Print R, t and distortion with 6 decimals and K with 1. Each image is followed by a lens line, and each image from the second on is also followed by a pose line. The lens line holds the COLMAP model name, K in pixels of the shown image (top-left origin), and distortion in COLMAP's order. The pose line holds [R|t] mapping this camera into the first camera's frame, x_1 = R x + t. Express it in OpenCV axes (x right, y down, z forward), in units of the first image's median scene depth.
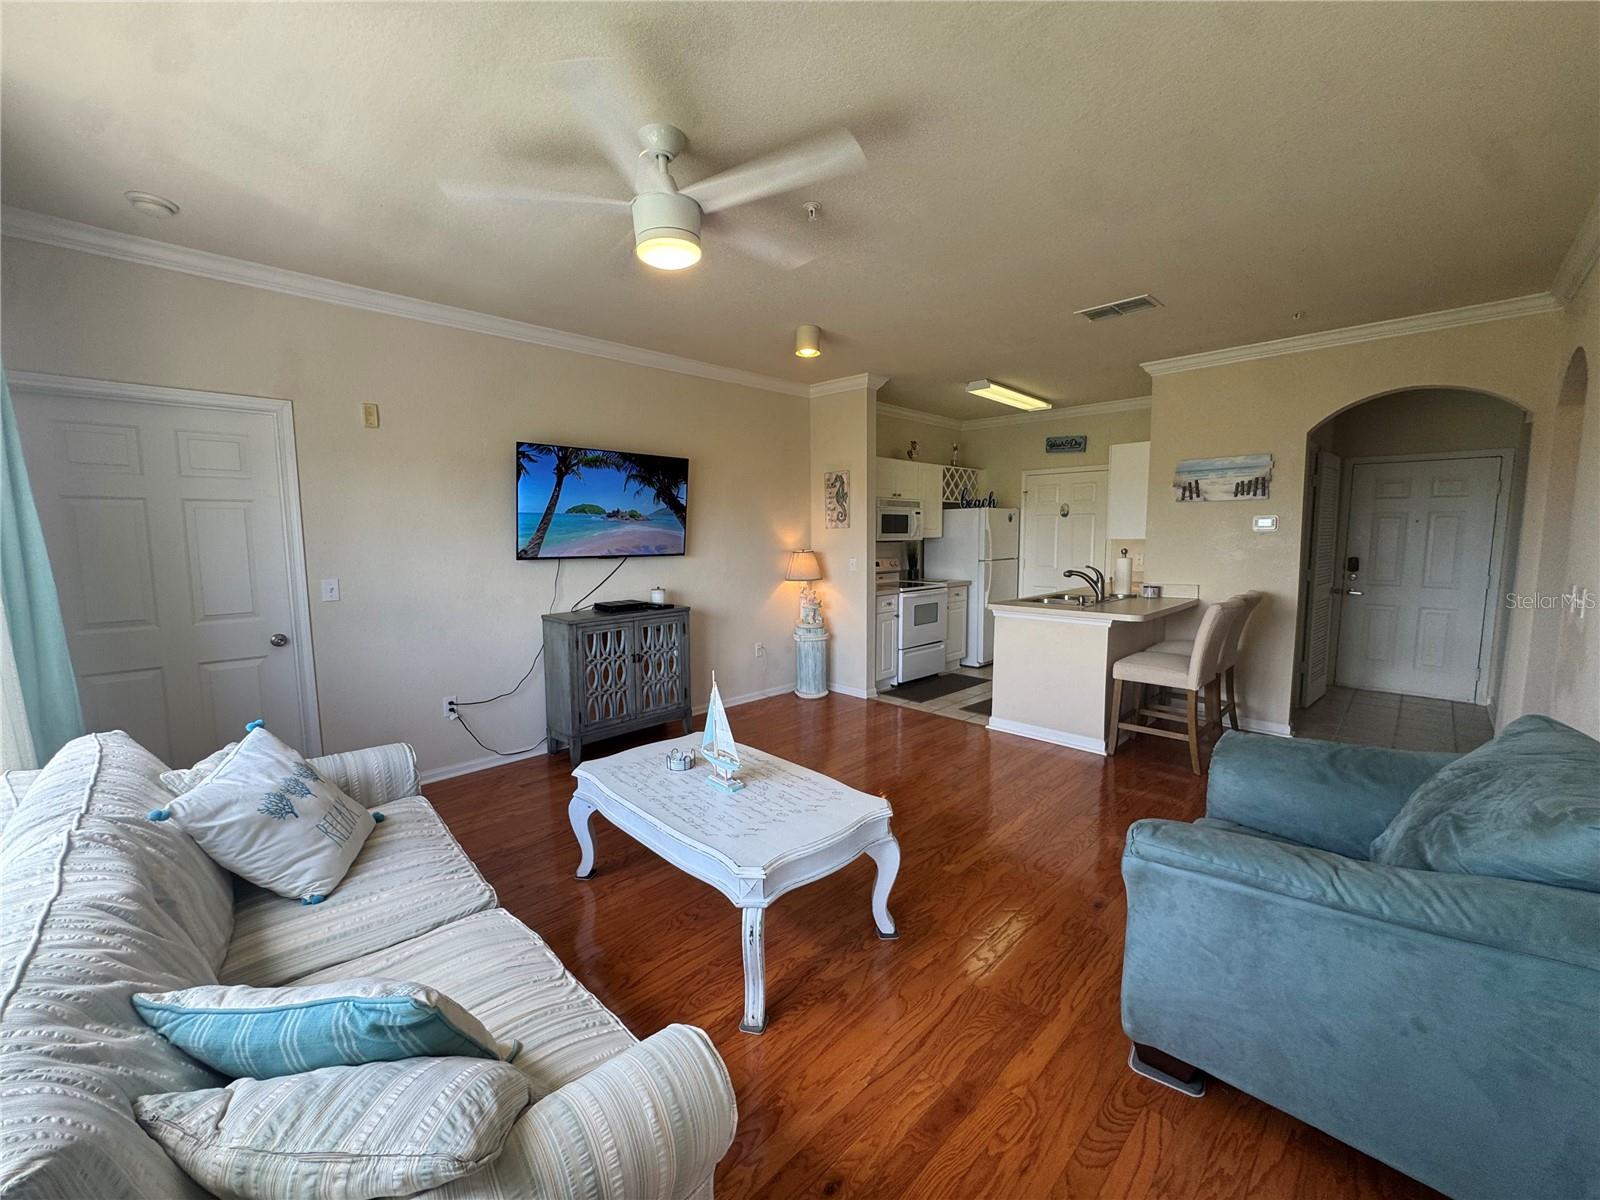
lens RADIAL K [[640.4, 0, 800.4], [0, 640.4, 598.1], [0, 0, 1]] dist [-0.004856, 0.000391]
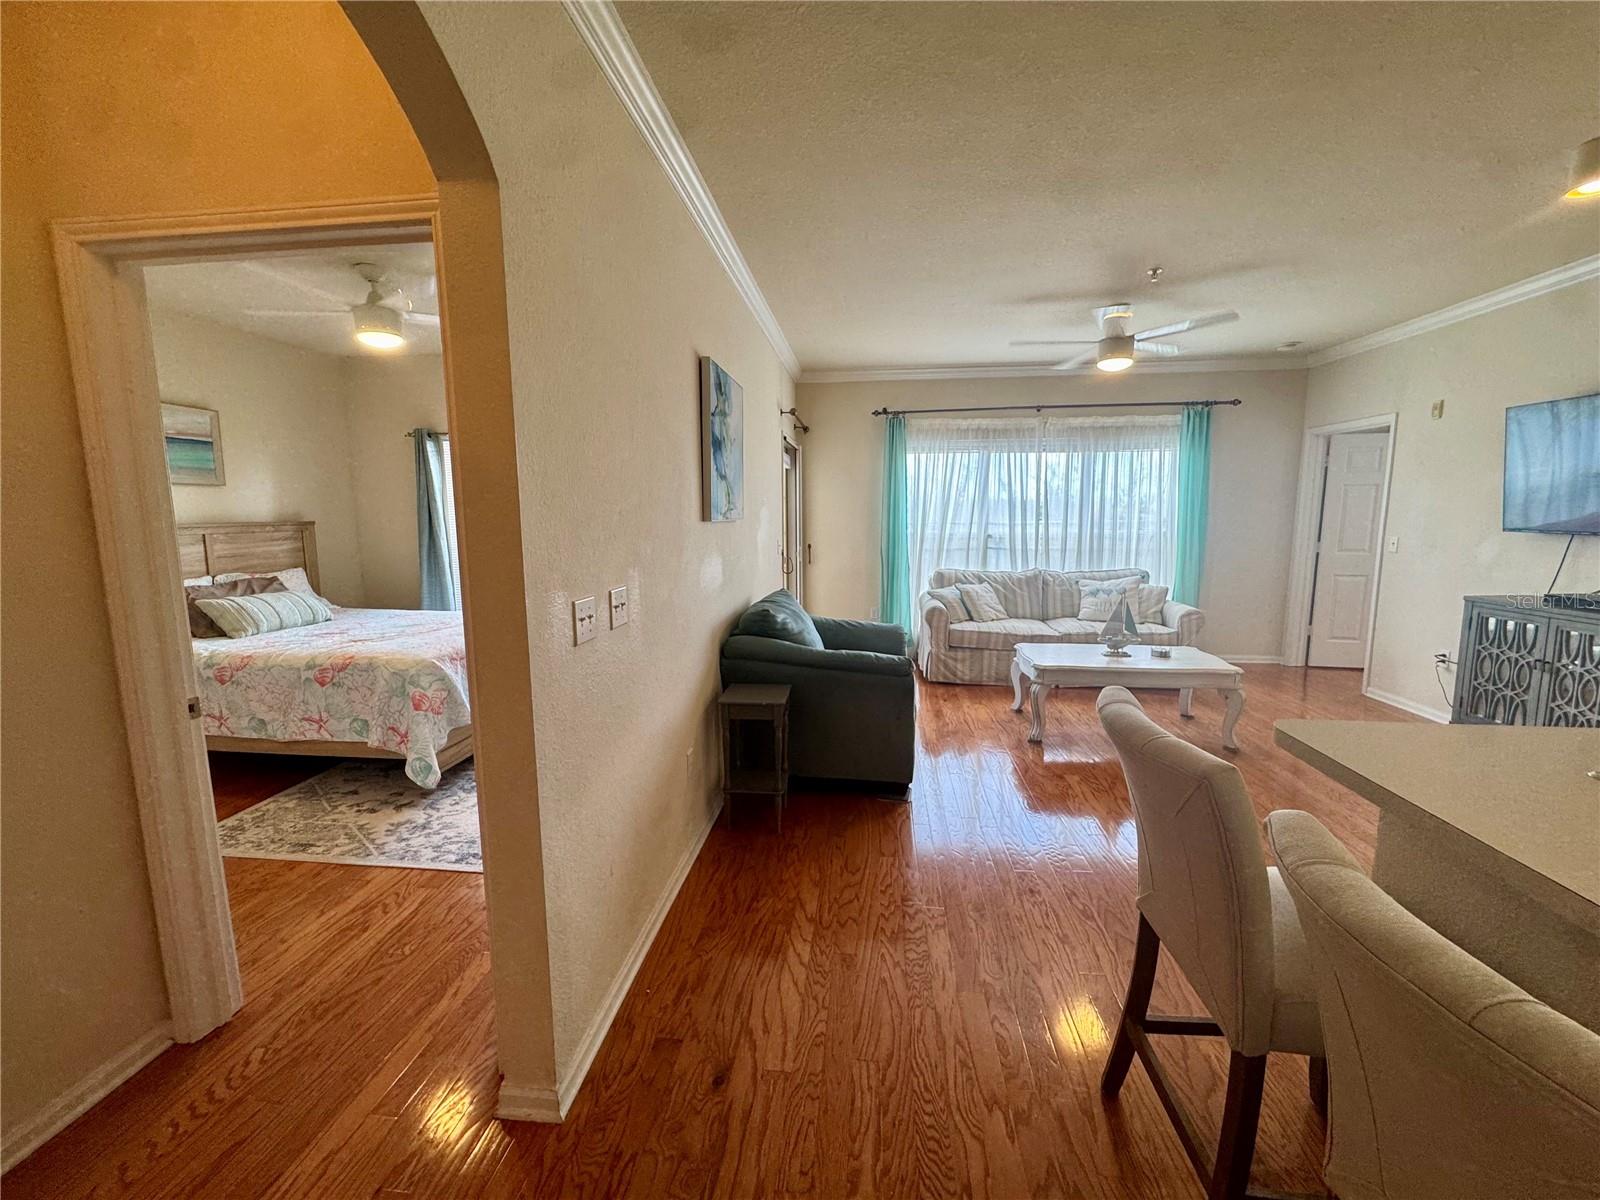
lens RADIAL K [[640.4, 0, 802.0], [0, 640.4, 599.1], [0, 0, 1]] dist [-0.004856, 0.000391]
pose [[-0.784858, 0.095411, -0.612287, 0.688772], [-0.052784, 0.974191, 0.219467, -0.080002], [0.617424, 0.204569, -0.759565, 0.772843]]
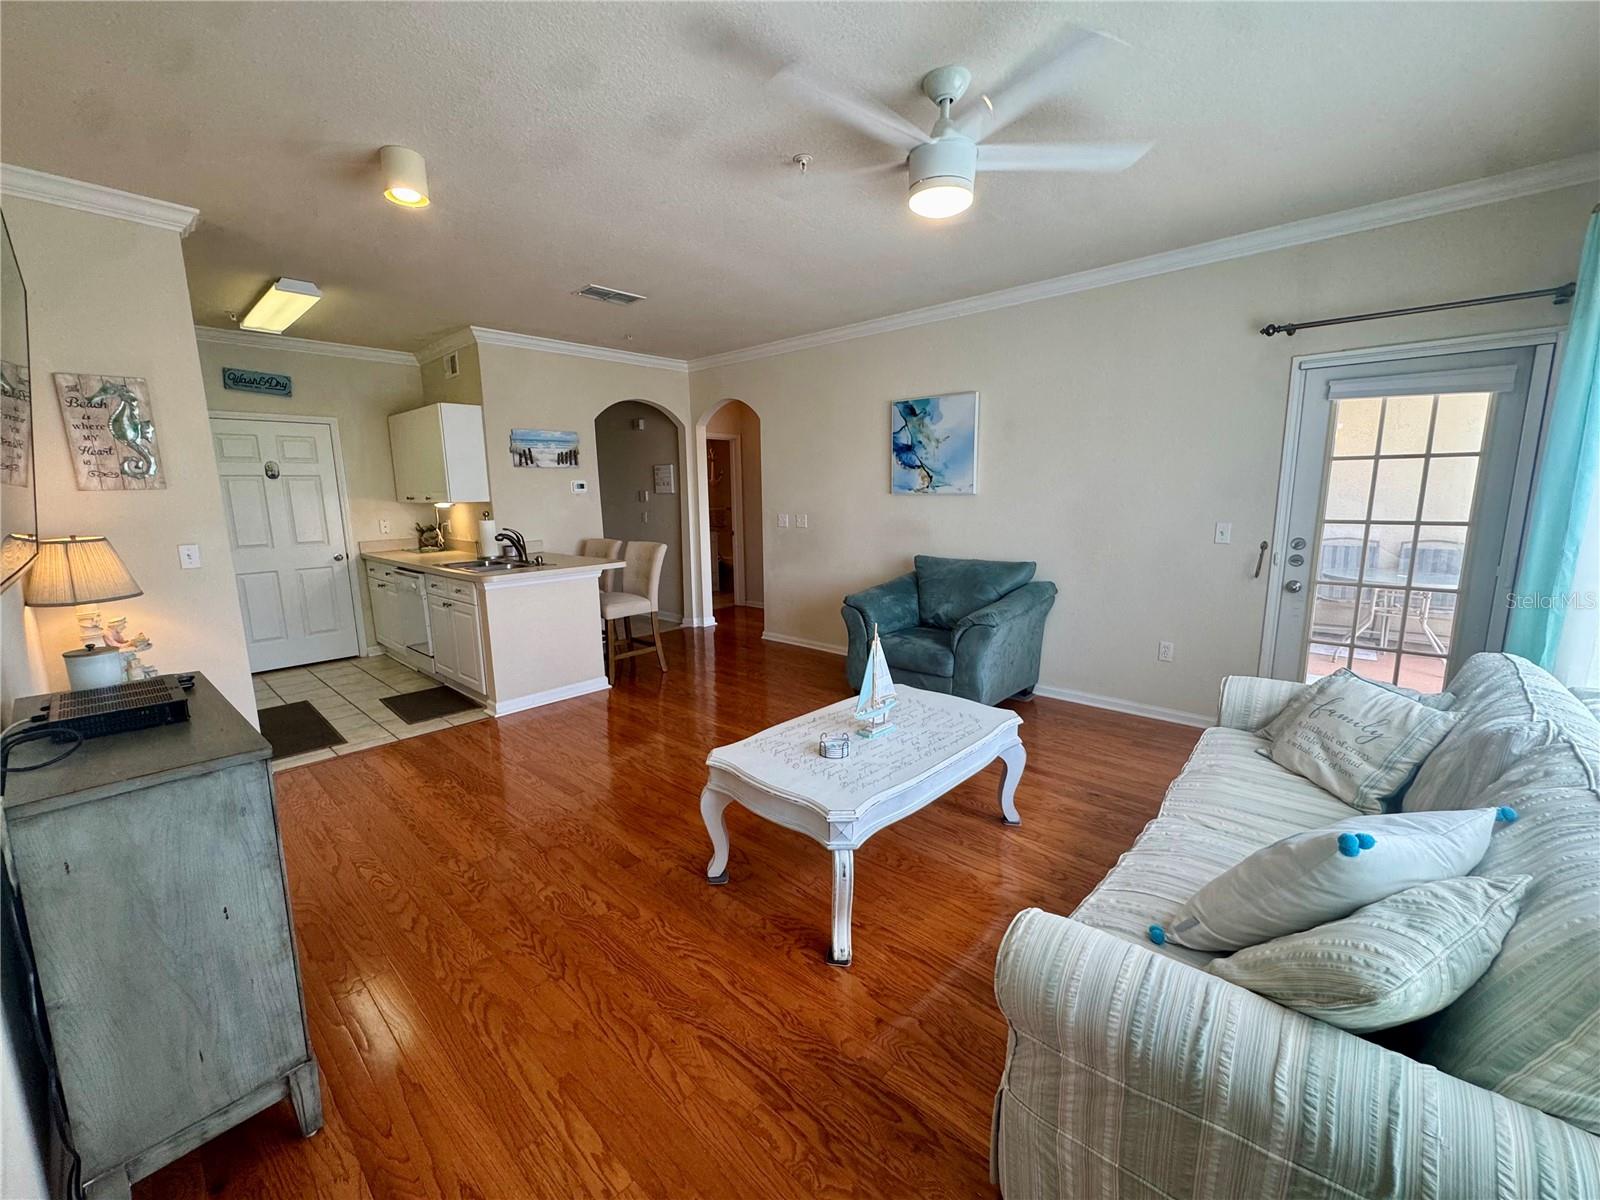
lens RADIAL K [[640.4, 0, 801.1], [0, 640.4, 599.9], [0, 0, 1]] dist [-0.004856, 0.000391]
pose [[-0.042472, -0.162092, 0.985861, -0.484856], [0.118258, 0.978999, 0.166058, -0.044712], [-0.992074, 0.123639, -0.022411, 0.496002]]
